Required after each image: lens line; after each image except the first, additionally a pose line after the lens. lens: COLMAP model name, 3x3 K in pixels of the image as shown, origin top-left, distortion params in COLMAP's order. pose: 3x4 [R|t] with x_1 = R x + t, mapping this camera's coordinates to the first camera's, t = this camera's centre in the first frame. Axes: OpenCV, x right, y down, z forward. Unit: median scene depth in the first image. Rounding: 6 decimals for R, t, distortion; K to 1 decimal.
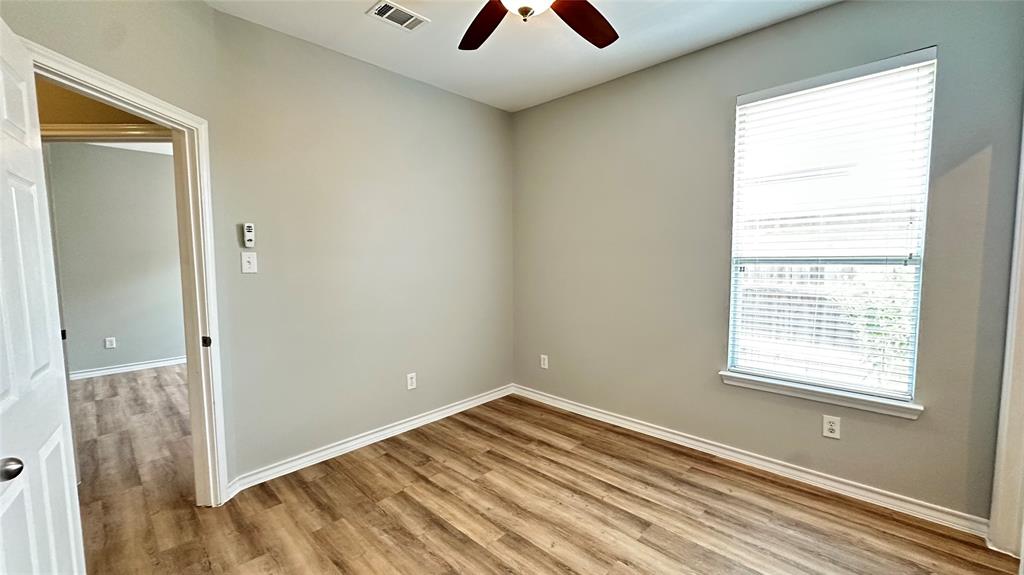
lens RADIAL K [[408.4, 0, 513.4], [0, 408.4, 287.4], [0, 0, 1]] dist [-0.010349, 0.000225]
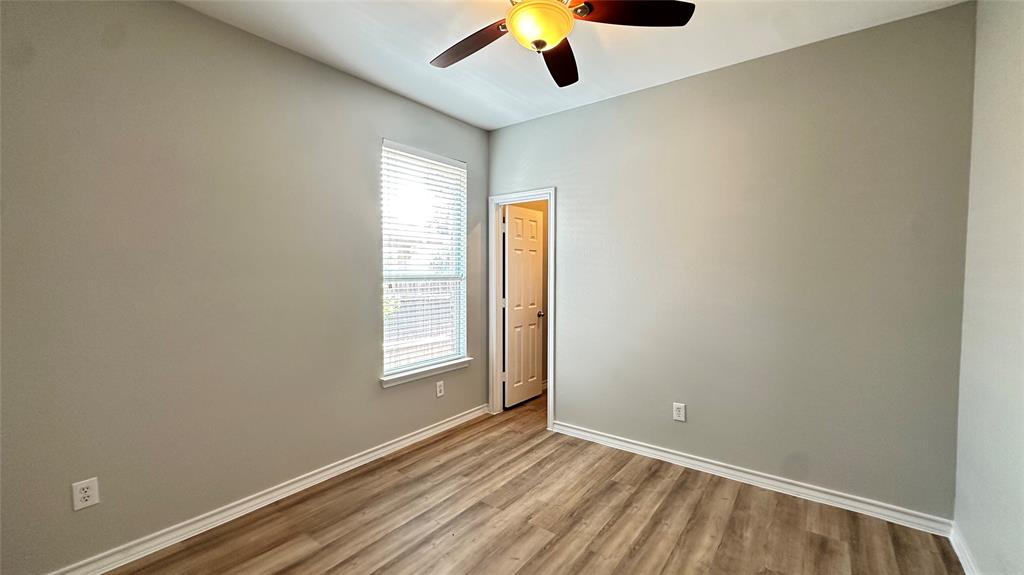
lens RADIAL K [[408.4, 0, 513.4], [0, 408.4, 287.4], [0, 0, 1]] dist [-0.010349, 0.000225]
pose [[-0.112065, -0.031326, 0.993207, -0.646632], [0.075258, 0.996365, 0.039917, -0.060321], [-0.990847, 0.079220, -0.109300, 0.771612]]
